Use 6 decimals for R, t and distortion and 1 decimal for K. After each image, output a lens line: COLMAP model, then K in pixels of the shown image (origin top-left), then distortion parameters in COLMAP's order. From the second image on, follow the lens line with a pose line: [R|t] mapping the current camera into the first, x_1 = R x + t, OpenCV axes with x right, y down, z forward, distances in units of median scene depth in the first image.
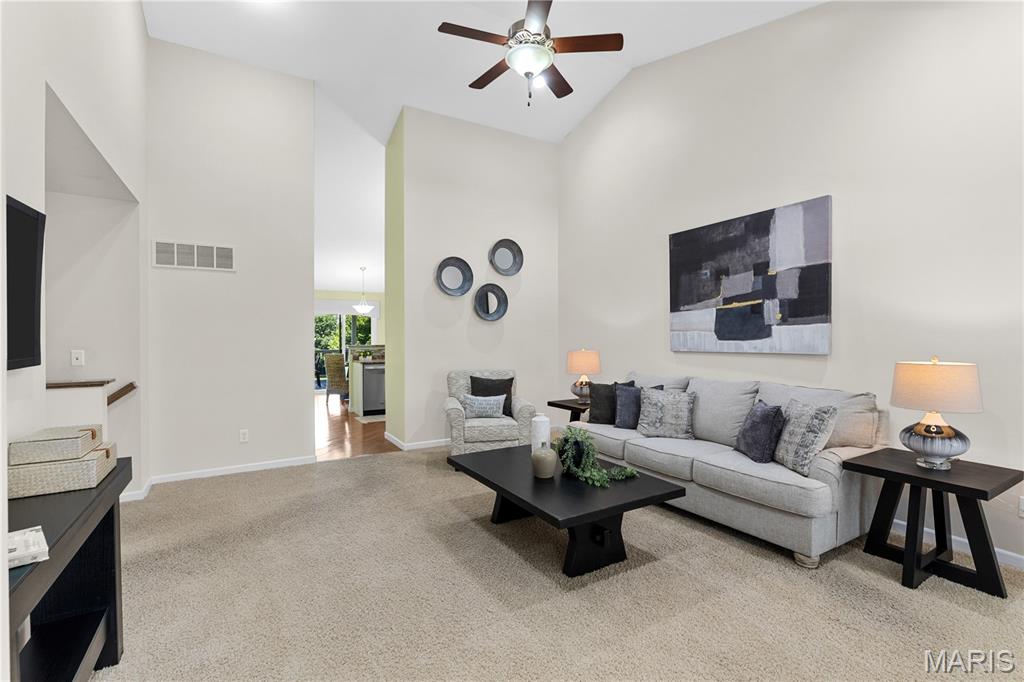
lens RADIAL K [[465.2, 0, 515.3], [0, 465.2, 337.2], [0, 0, 1]] dist [0.001135, 0.000417]
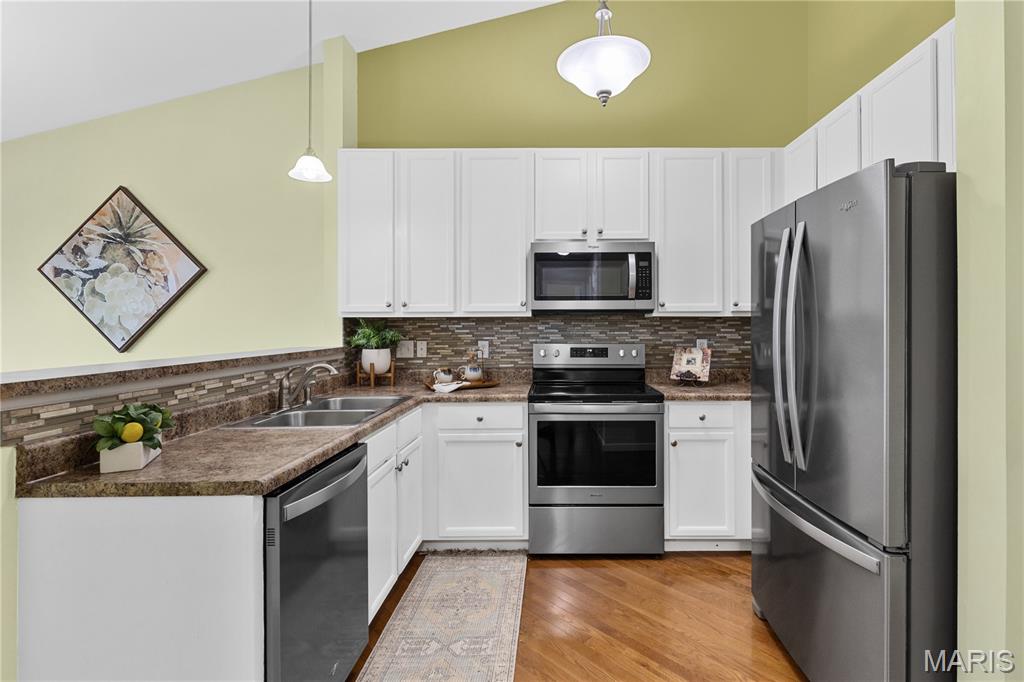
lens RADIAL K [[488.4, 0, 559.8], [0, 488.4, 318.5], [0, 0, 1]] dist [0.000993, -0.000449]
pose [[0.509699, 0.012780, 0.860258, -0.785849], [0.005783, 0.999816, -0.018280, 0.003110], [-0.860333, 0.014292, 0.509532, 1.549472]]
